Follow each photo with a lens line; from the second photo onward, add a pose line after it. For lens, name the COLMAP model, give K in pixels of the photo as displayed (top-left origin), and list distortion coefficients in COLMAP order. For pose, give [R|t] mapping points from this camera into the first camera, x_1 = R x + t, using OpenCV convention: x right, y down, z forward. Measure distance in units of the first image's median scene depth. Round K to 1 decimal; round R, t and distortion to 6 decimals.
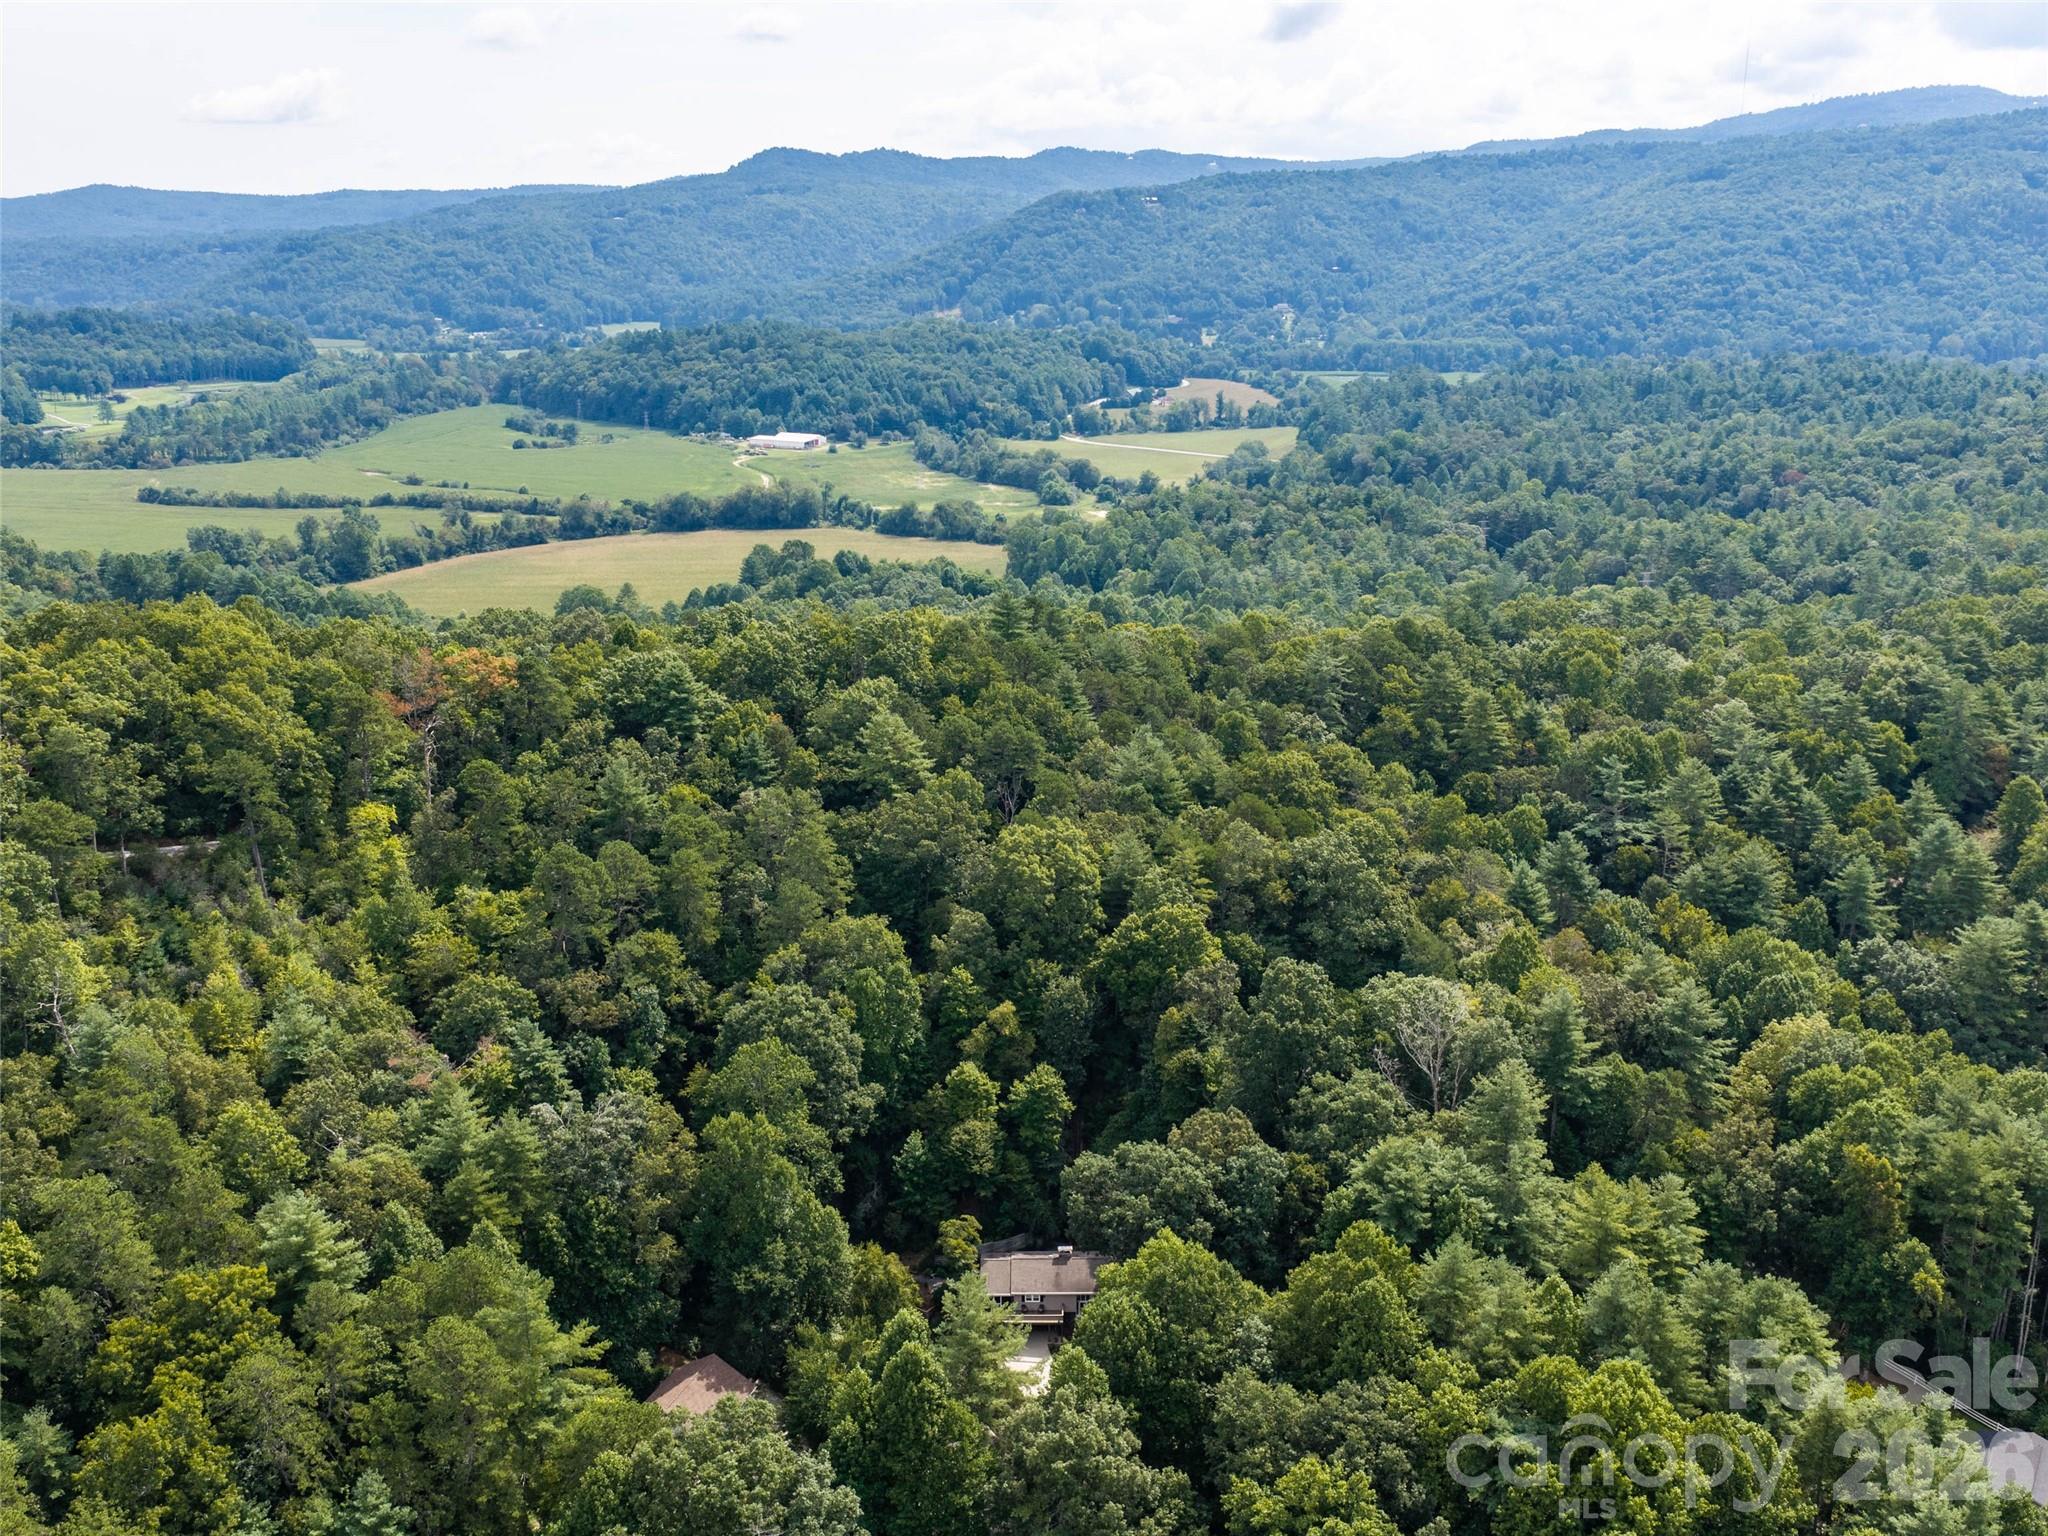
lens RADIAL K [[1900.7, 0, 1029.1], [0, 1900.7, 770.1], [0, 0, 1]] dist [0.012606, 0.000000]
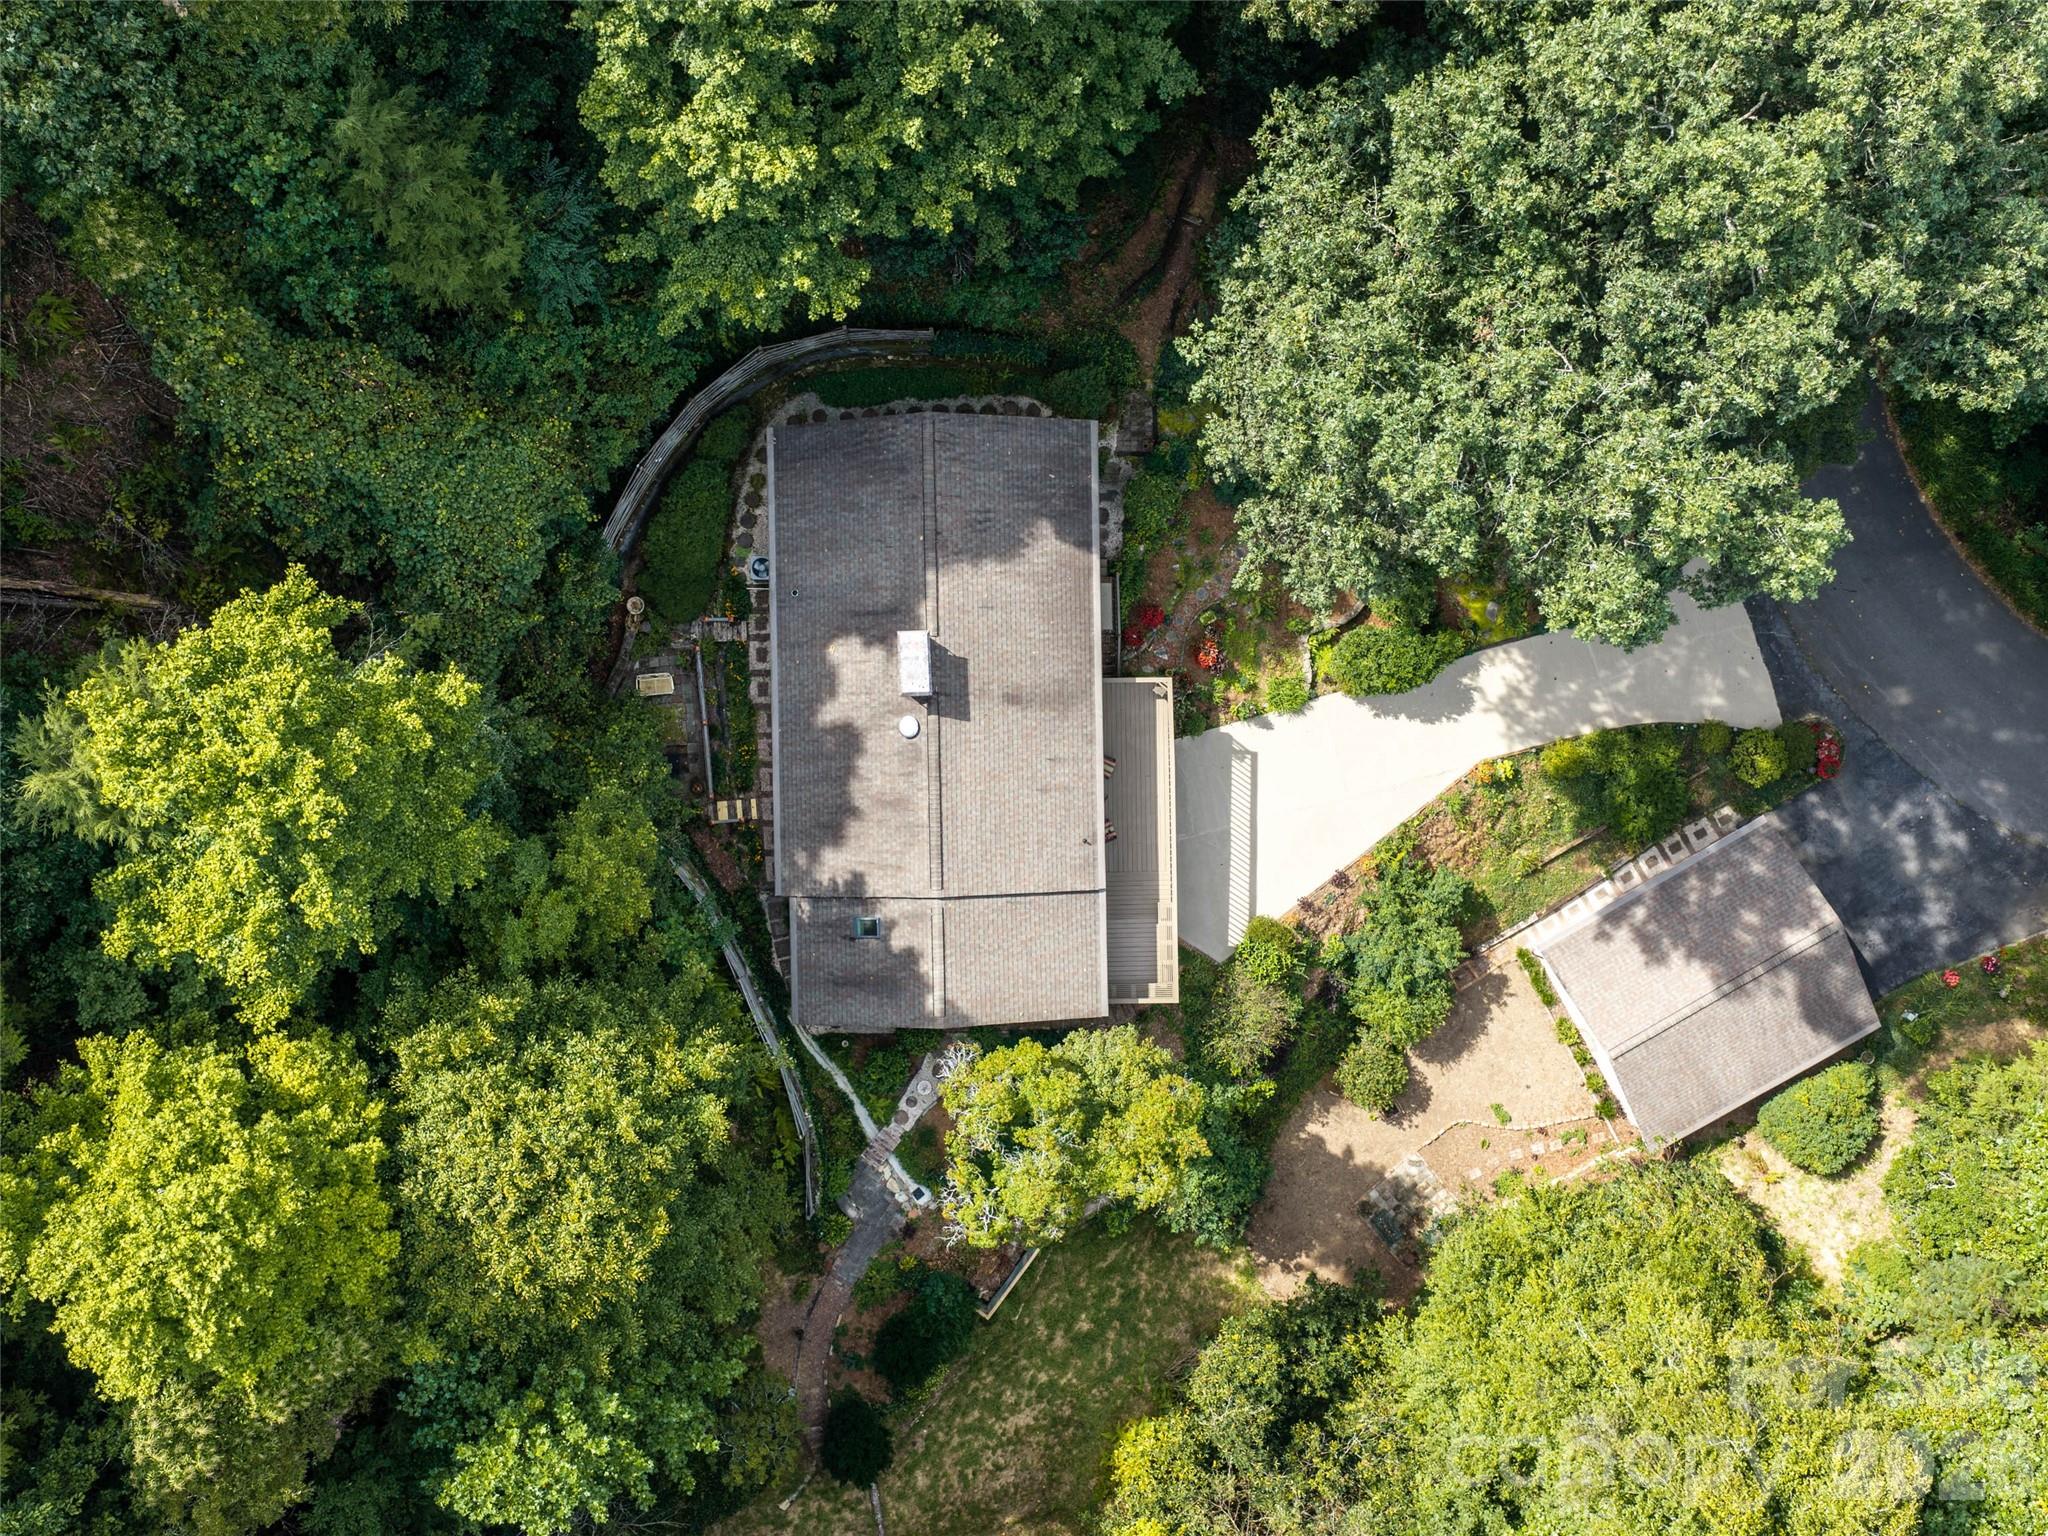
lens RADIAL K [[1900.7, 0, 1019.3], [0, 1900.7, 780.1], [0, 0, 1]] dist [0.012606, 0.000000]
pose [[-0.019629, -0.999792, -0.005499, 0.005647], [0.286663, -0.010898, 0.957970, 0.036770], [-0.957830, 0.017228, 0.286817, 0.891239]]
